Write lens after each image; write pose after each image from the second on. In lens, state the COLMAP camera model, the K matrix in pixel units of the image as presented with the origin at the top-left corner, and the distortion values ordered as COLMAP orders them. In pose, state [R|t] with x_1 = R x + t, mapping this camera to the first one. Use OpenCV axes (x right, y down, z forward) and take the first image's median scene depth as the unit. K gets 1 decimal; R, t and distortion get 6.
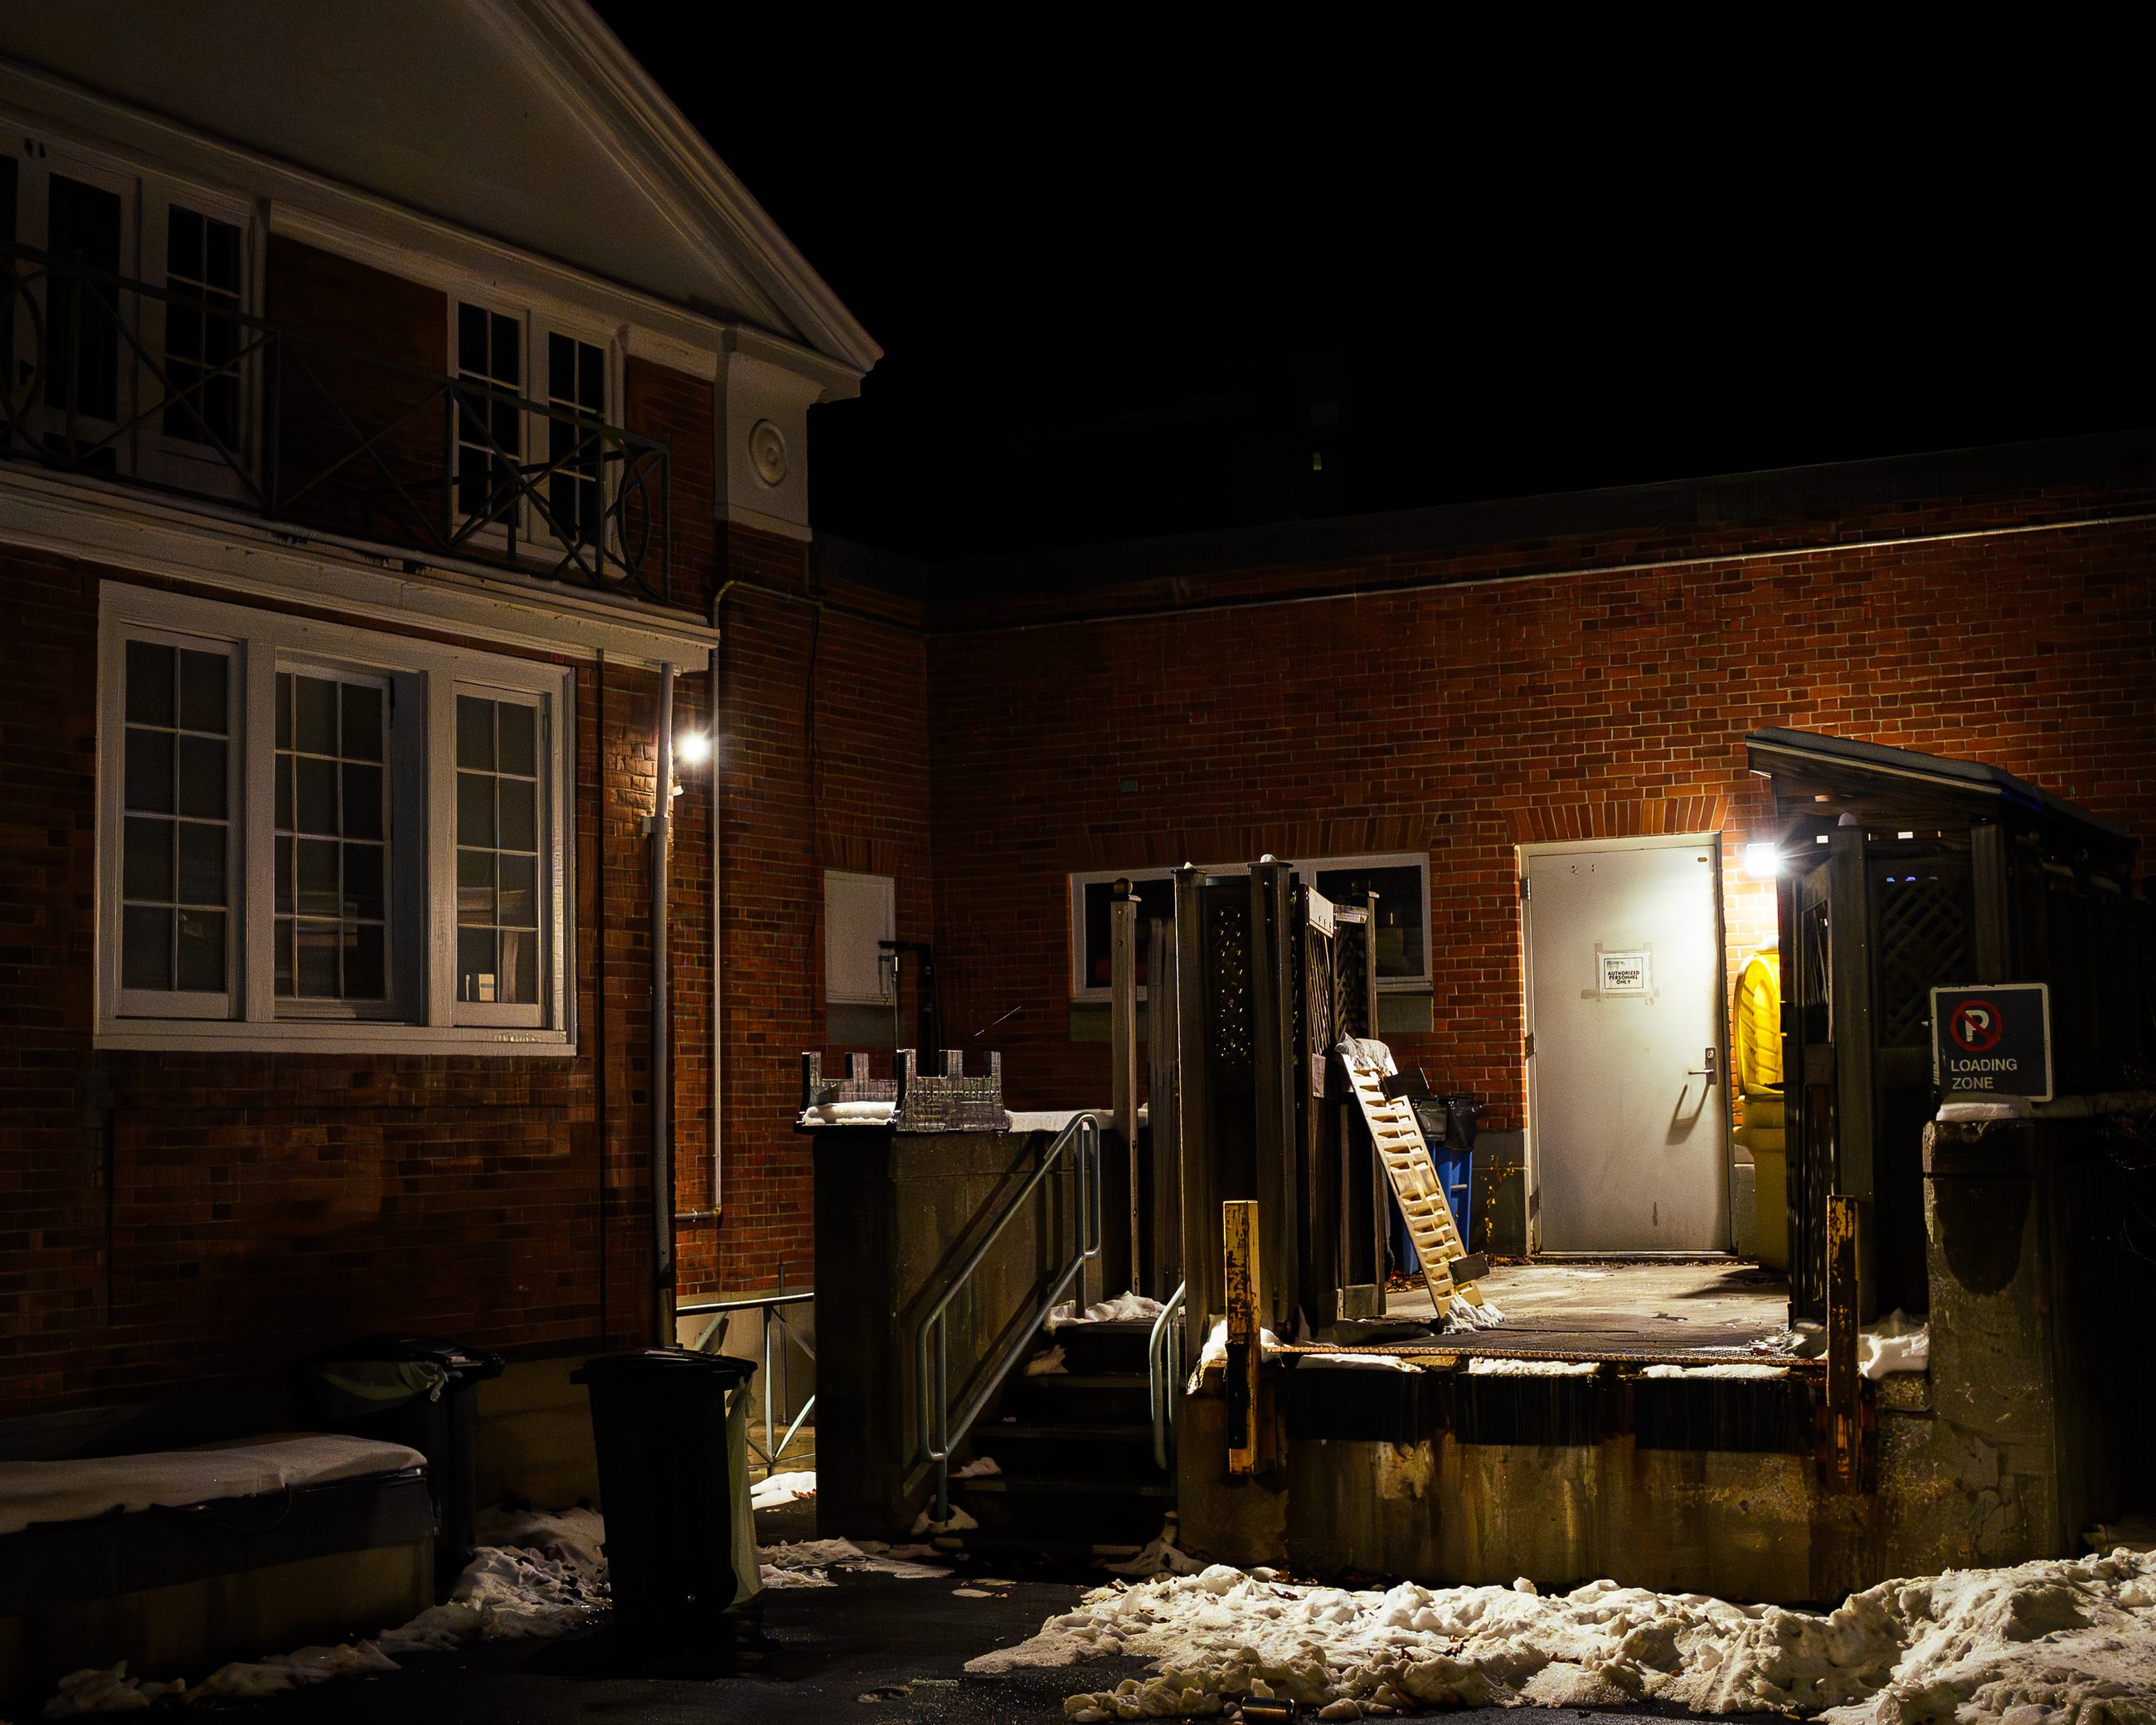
lens RADIAL K [[3161.7, 0, 1071.8], [0, 3161.7, 829.2], [0, 0, 1]] dist [-0.138243, 0.225171]
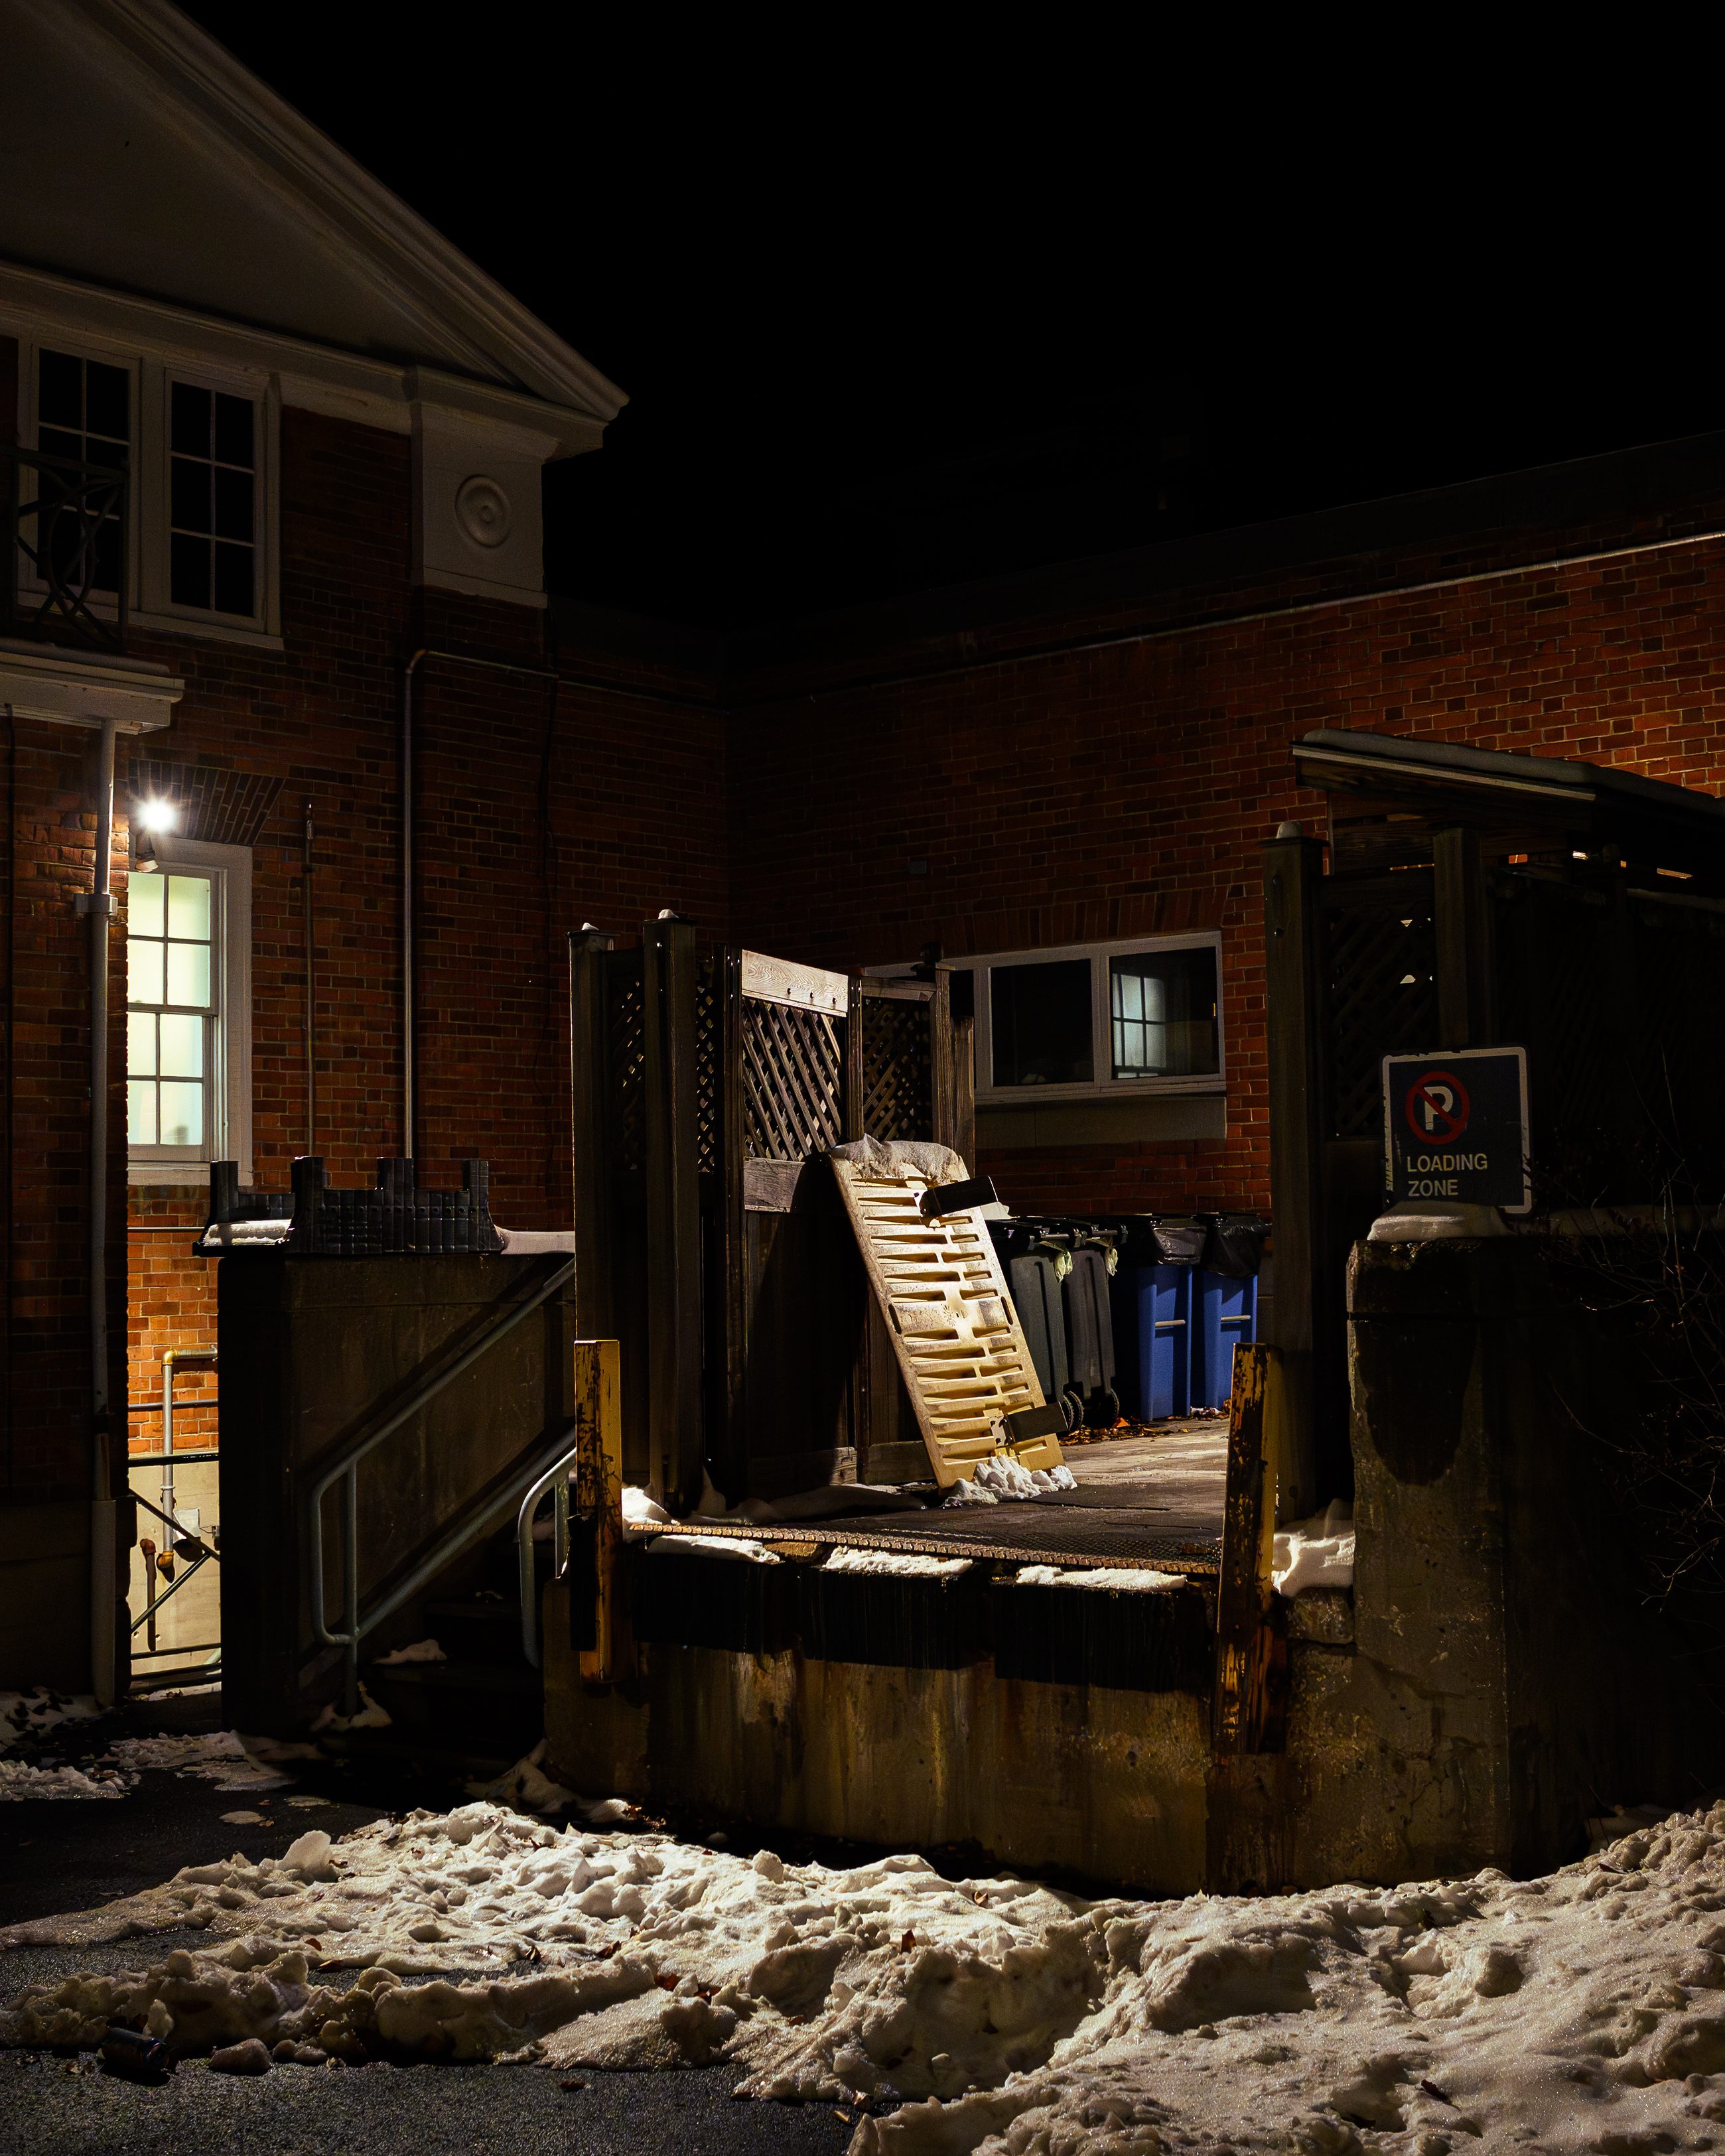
lens RADIAL K [[2912.6, 0, 866.3], [0, 2912.6, 1039.9], [0, 0, 1]] dist [-0.122378, 0.063619]
pose [[0.975469, -0.017546, -0.219434, 0.259432], [0.022342, 0.999562, 0.019398, 0.026475], [0.218998, -0.023824, 0.975434, 0.273222]]
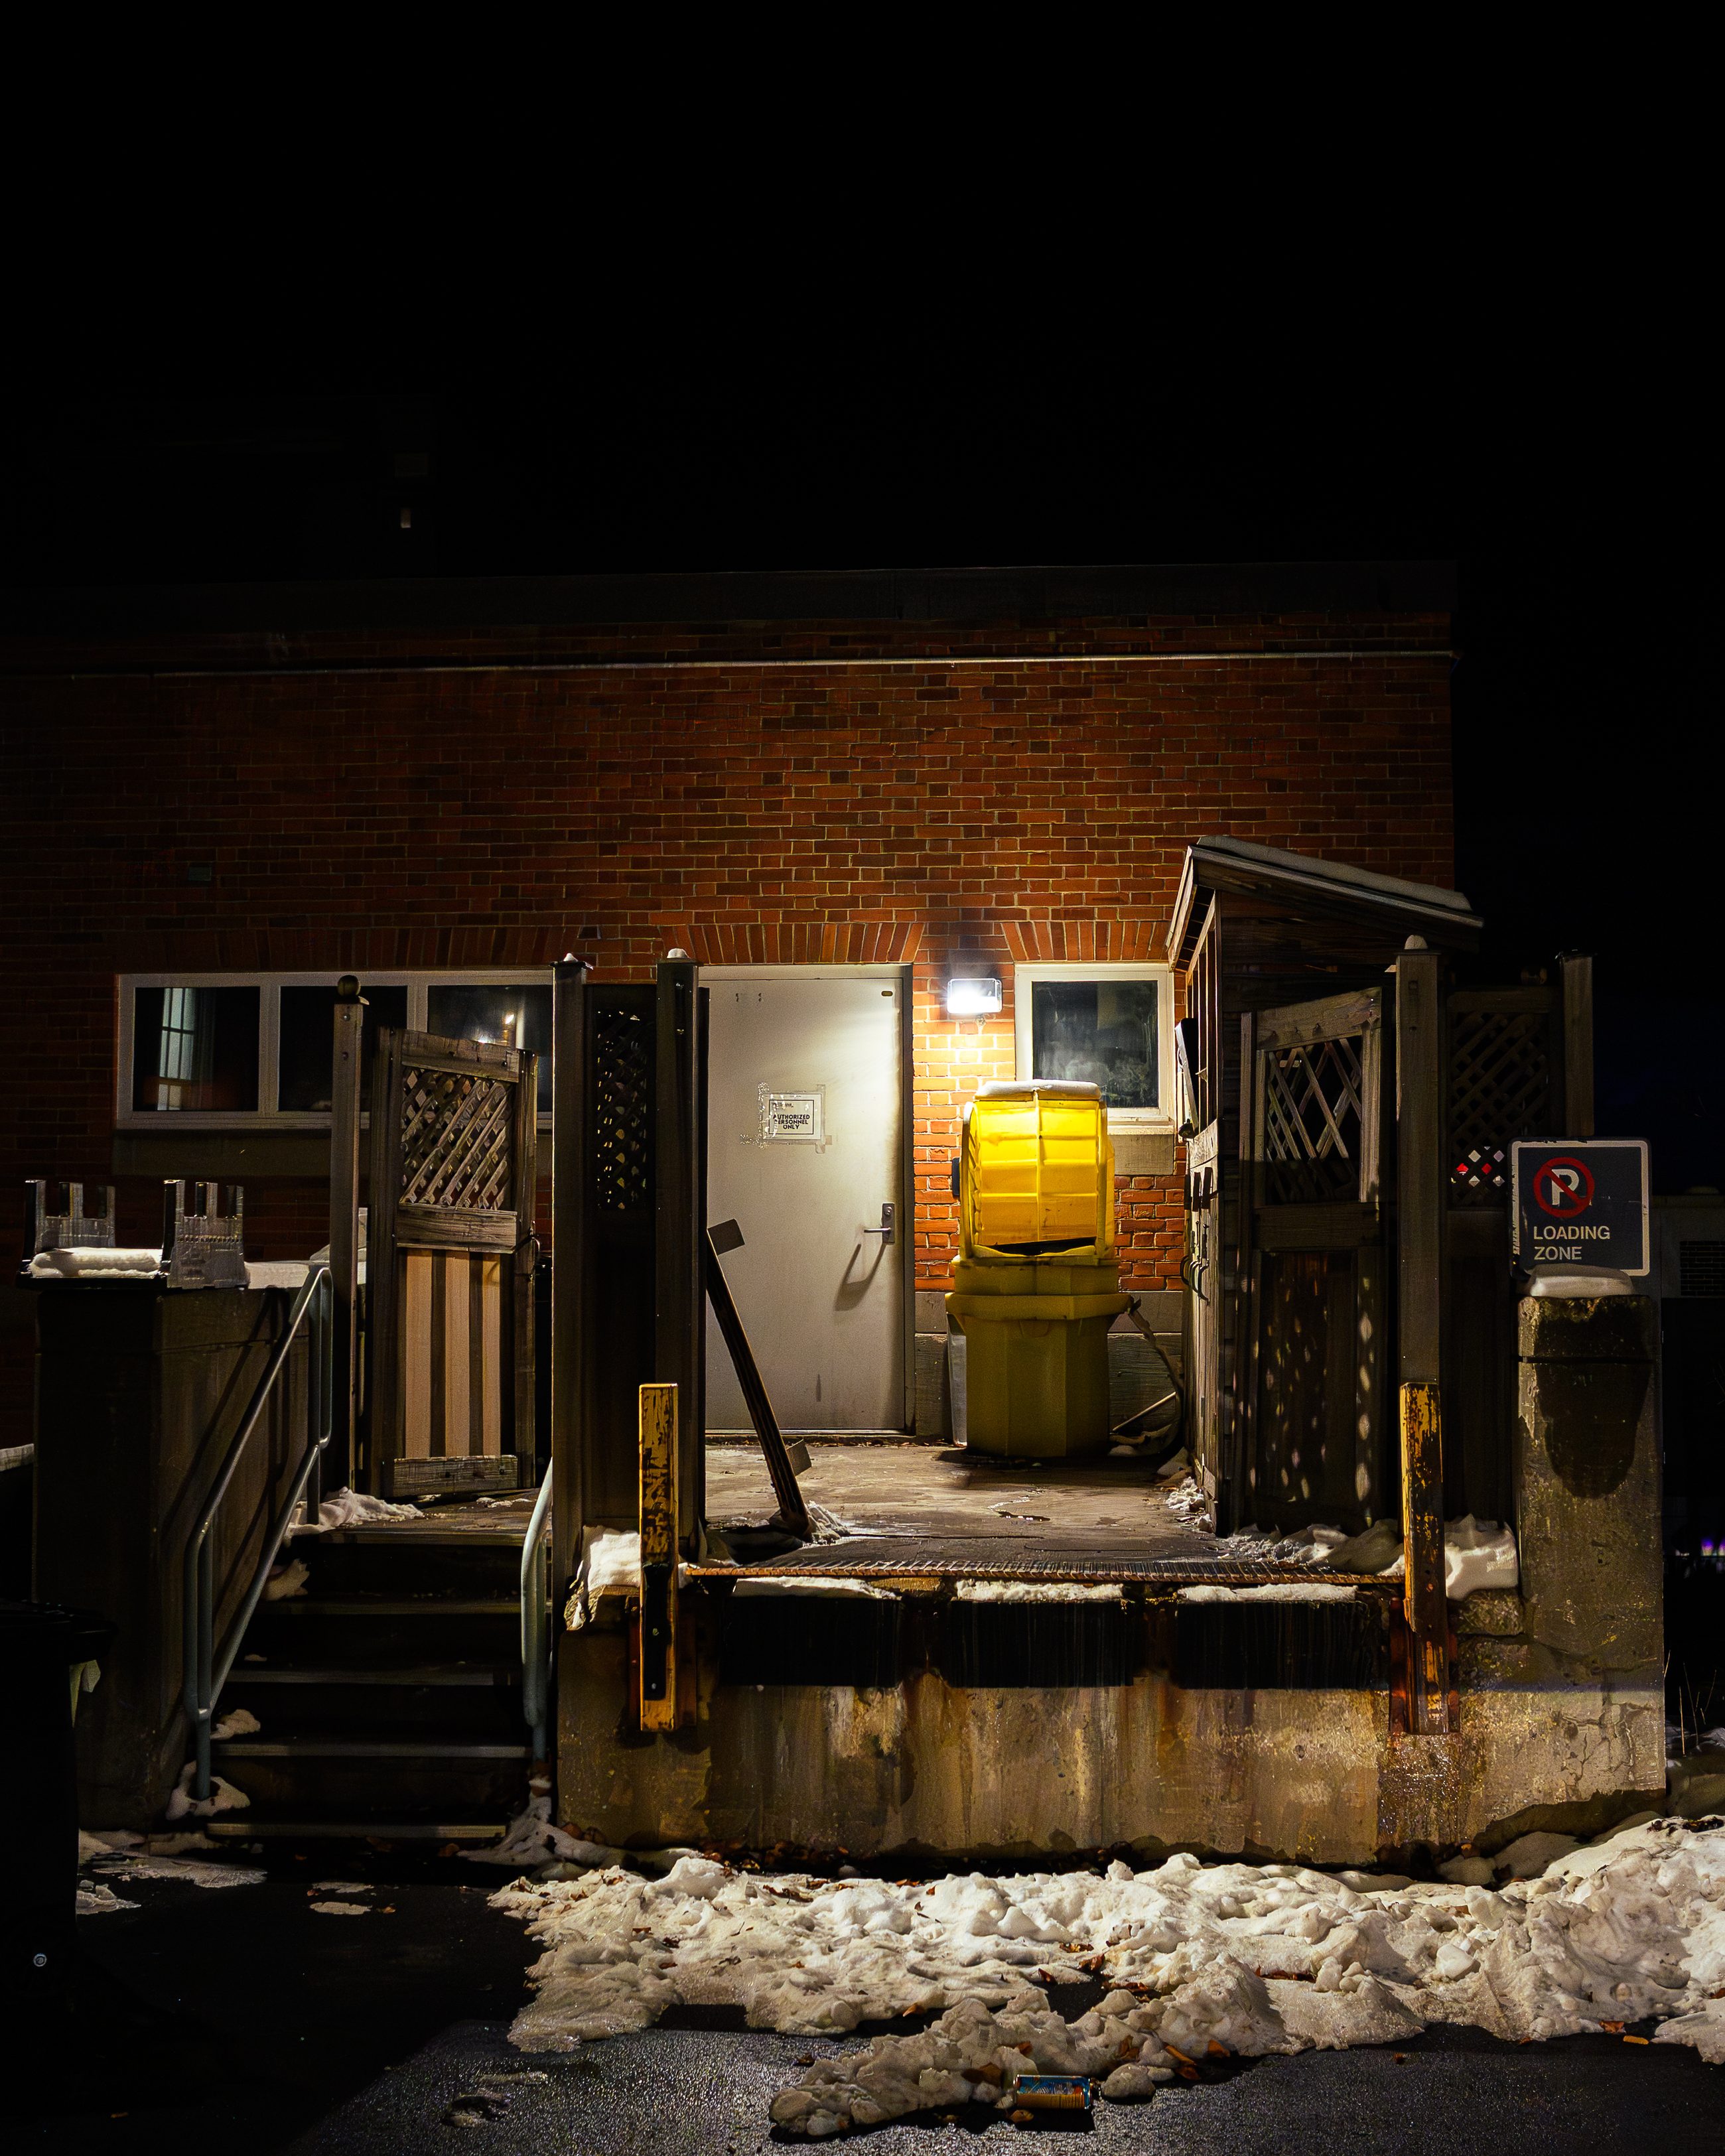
lens RADIAL K [[3059.8, 0, 968.3], [0, 3059.8, 1023.5], [0, 0, 1]] dist [-0.147053, 0.229102]
pose [[0.911117, 0.046570, 0.409509, -0.175800], [-0.051207, 0.998688, 0.000358, 0.021683], [-0.408955, -0.021296, 0.912306, 0.252995]]
